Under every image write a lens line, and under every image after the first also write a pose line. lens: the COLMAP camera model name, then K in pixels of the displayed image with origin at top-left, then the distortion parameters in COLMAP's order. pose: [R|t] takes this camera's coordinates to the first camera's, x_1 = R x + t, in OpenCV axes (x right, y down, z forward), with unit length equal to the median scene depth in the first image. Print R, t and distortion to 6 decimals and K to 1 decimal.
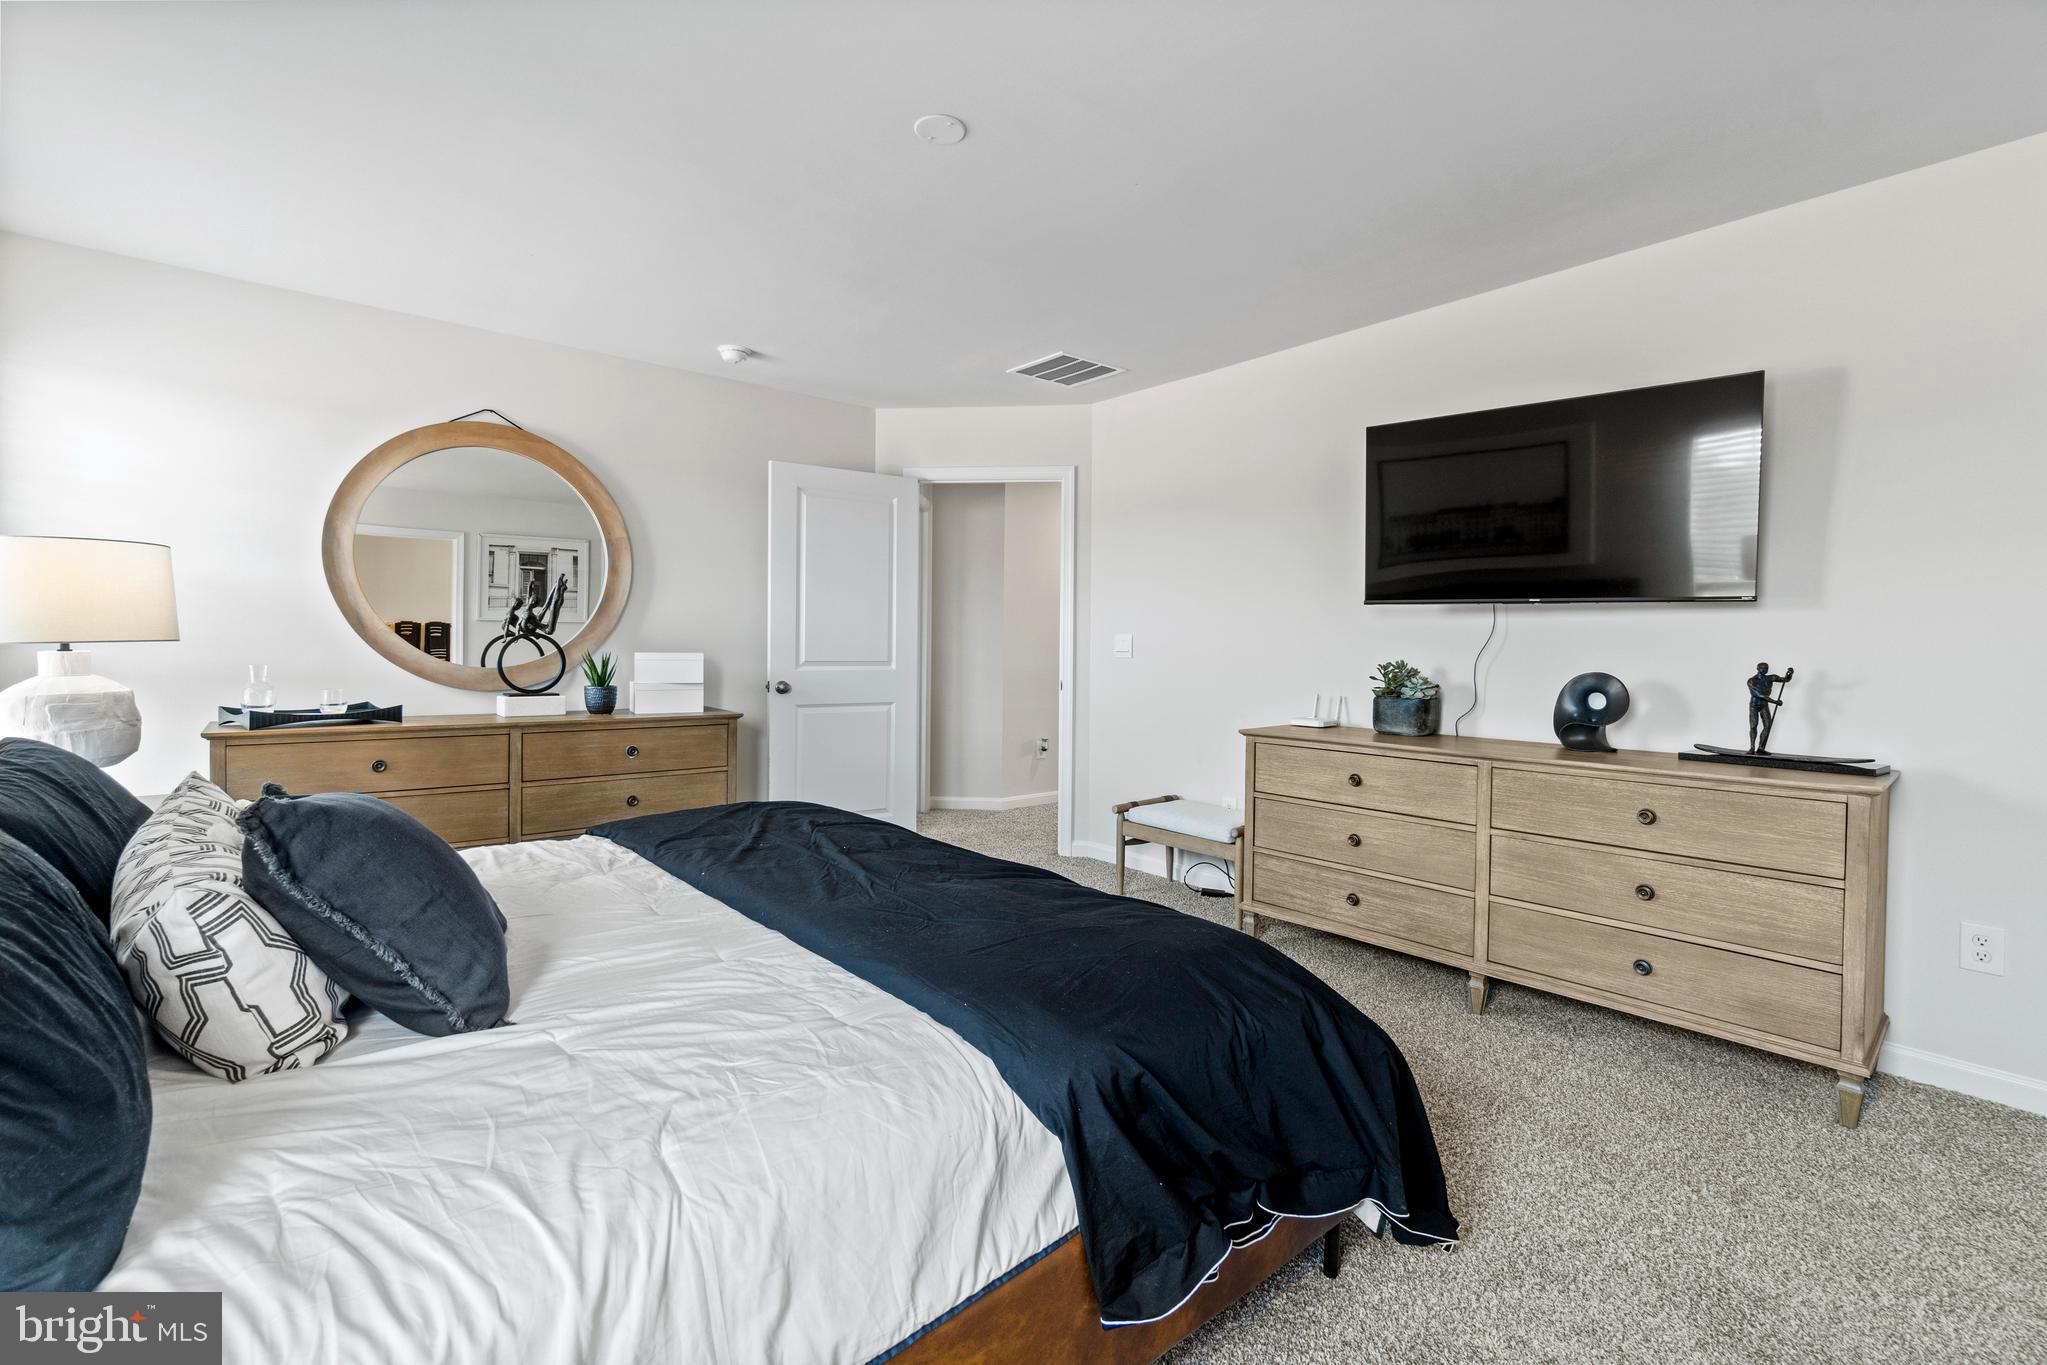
lens RADIAL K [[903.1, 0, 1022.8], [0, 903.1, 667.7], [0, 0, 1]] dist [-0.001628, -0.000120]
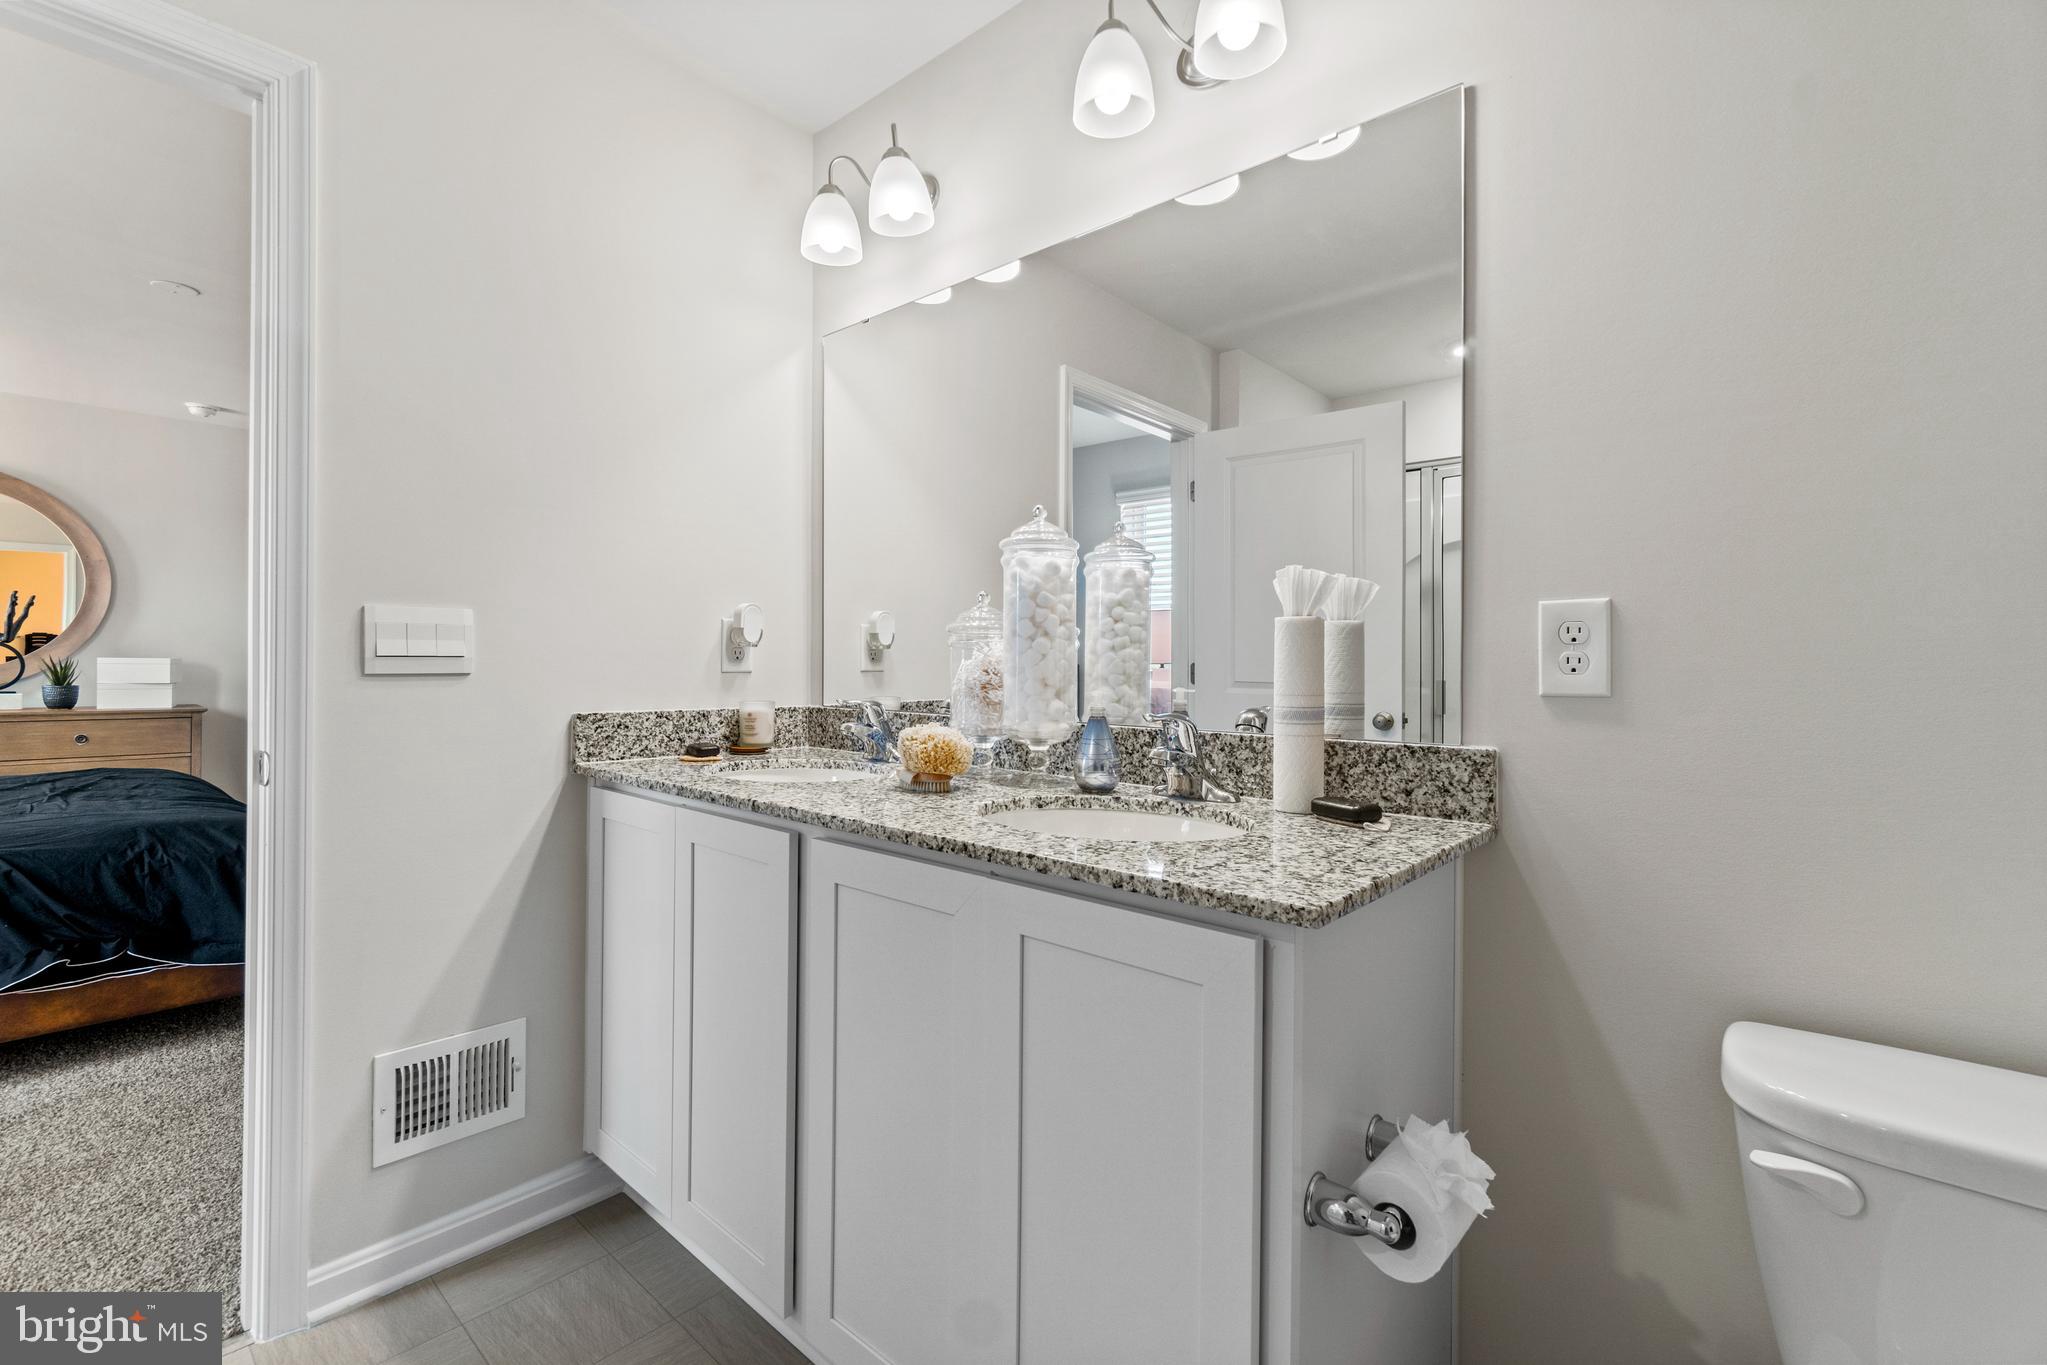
lens RADIAL K [[903.1, 0, 1022.8], [0, 903.1, 667.7], [0, 0, 1]] dist [-0.001628, -0.000120]
pose [[0.989107, -0.000268, 0.147199, 0.602215], [0.003599, 0.999743, -0.022365, 0.028301], [-0.147156, 0.022651, 0.988854, -0.353178]]
